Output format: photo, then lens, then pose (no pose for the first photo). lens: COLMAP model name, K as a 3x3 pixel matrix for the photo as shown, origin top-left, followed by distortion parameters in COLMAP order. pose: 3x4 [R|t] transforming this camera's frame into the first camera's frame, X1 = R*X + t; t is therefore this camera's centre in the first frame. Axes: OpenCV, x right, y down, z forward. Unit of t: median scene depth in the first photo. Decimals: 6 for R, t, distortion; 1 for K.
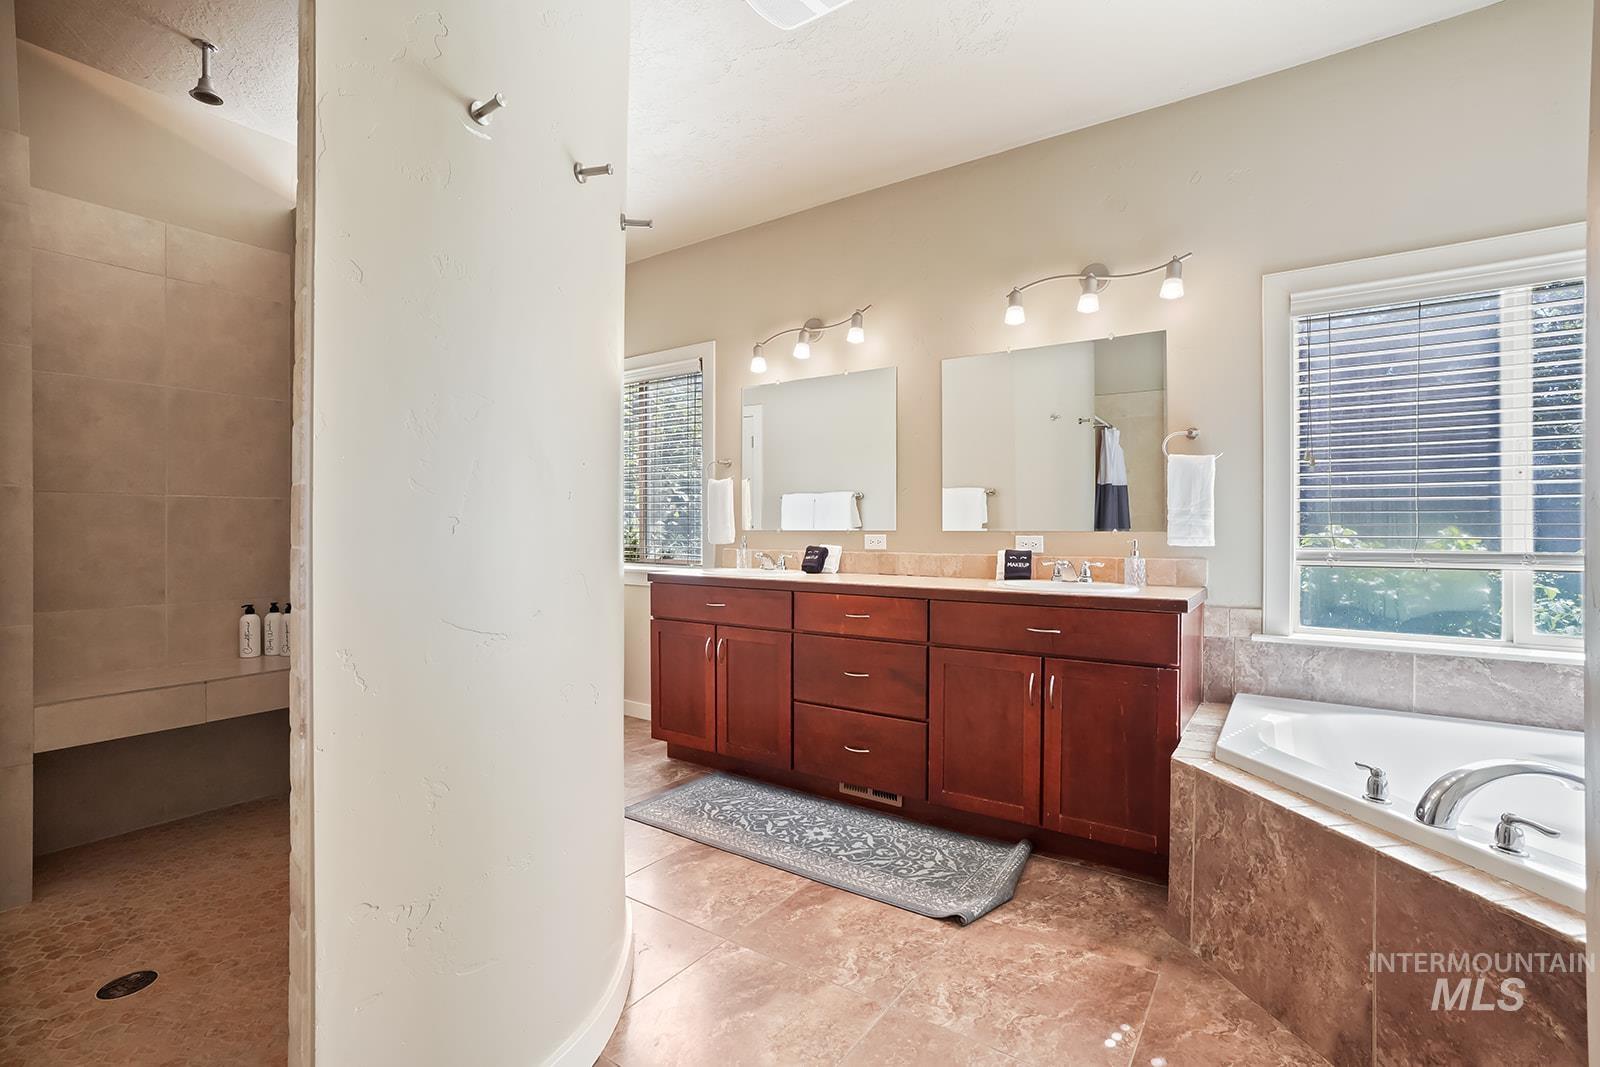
lens RADIAL K [[746.5, 0, 800.0], [0, 746.5, 533.5], [0, 0, 1]] dist [-0.062622, 0.024587]
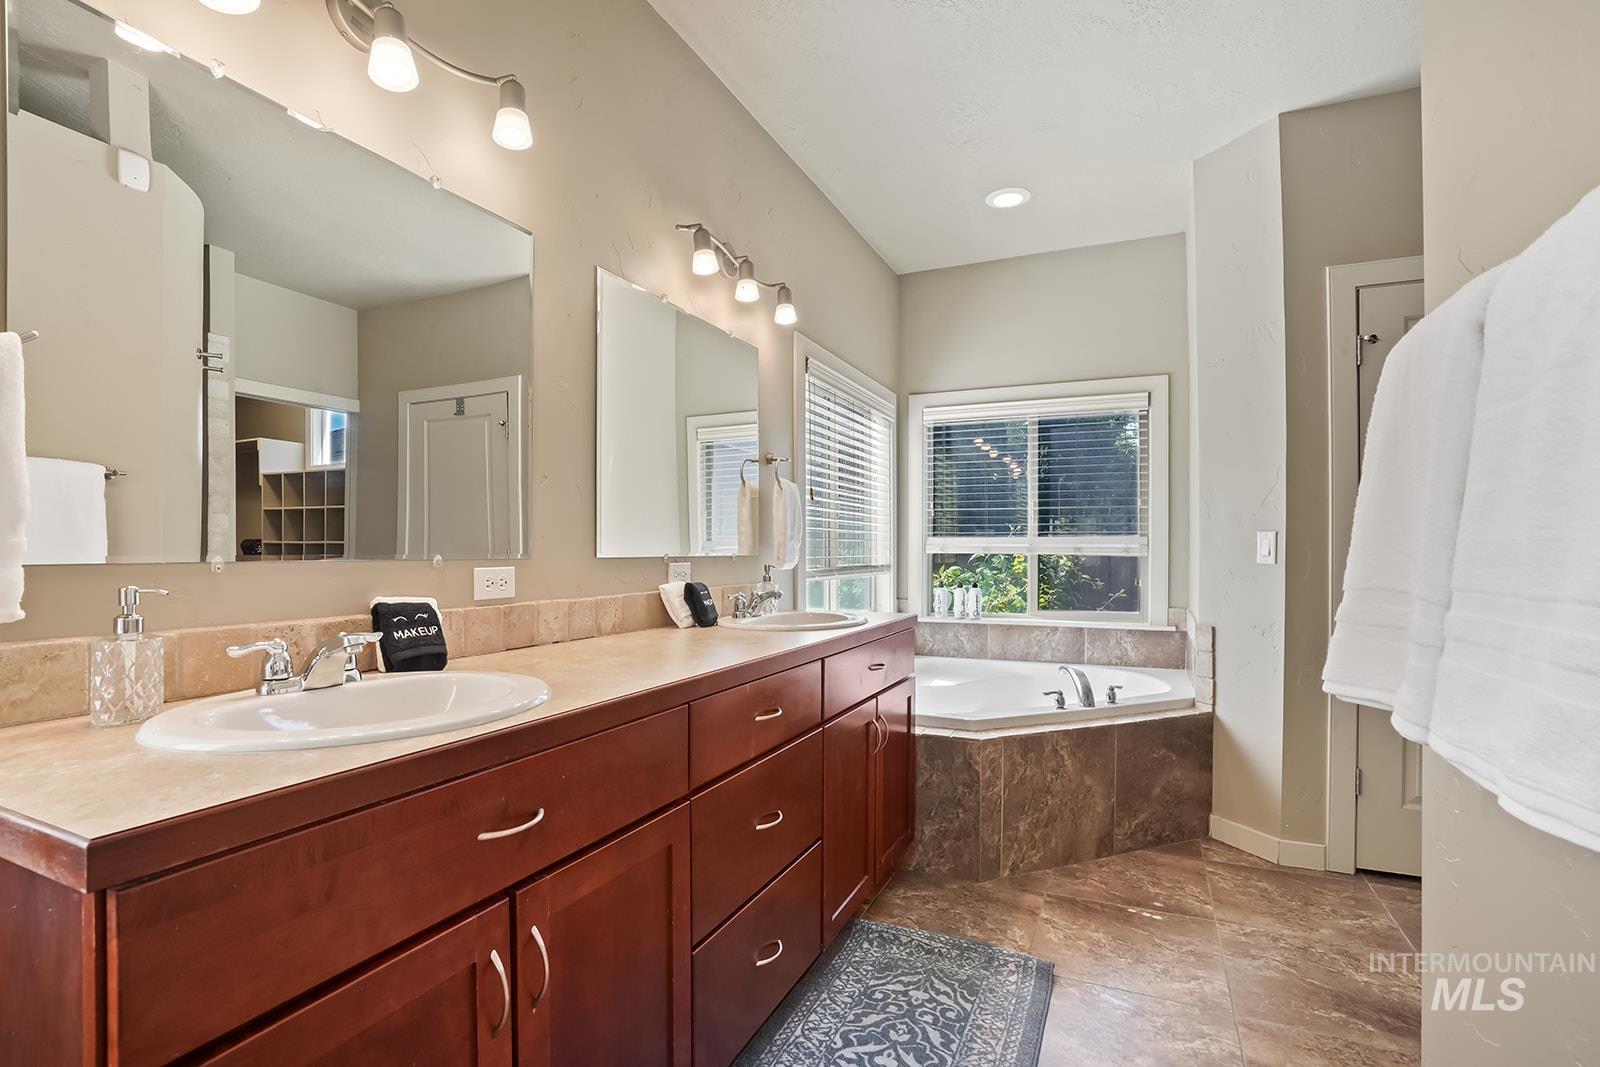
lens RADIAL K [[746.5, 0, 800.0], [0, 746.5, 533.5], [0, 0, 1]] dist [-0.062622, 0.024587]
pose [[-0.181472, 0.016282, 0.983261, -0.577673], [-0.000867, 0.999860, -0.016717, -0.017901], [-0.983396, -0.003886, -0.181432, 1.310331]]
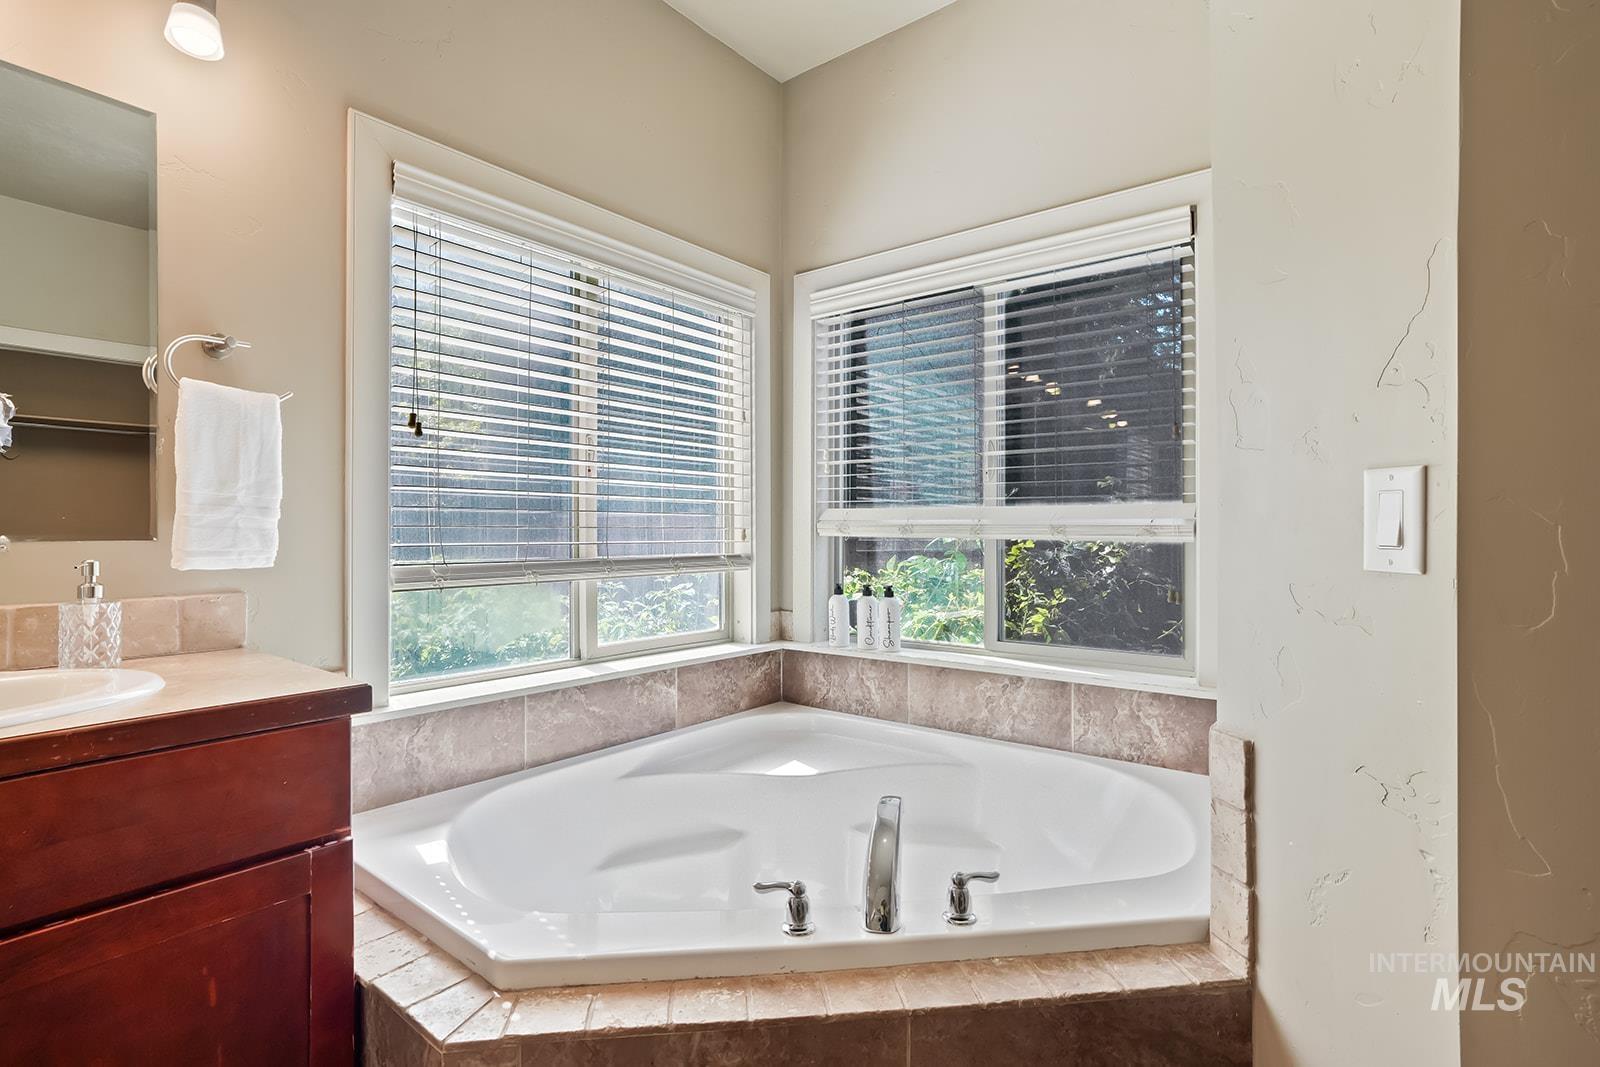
lens RADIAL K [[763.8, 0, 802.0], [0, 763.8, 522.2], [0, 0, 1]] dist [-0.013364, 0.000742]
pose [[0.052918, 0.008988, 0.998558, 0.042183], [0.000090, 0.999959, -0.009005, -0.010941], [-0.998599, 0.000566, 0.052915, 0.643261]]
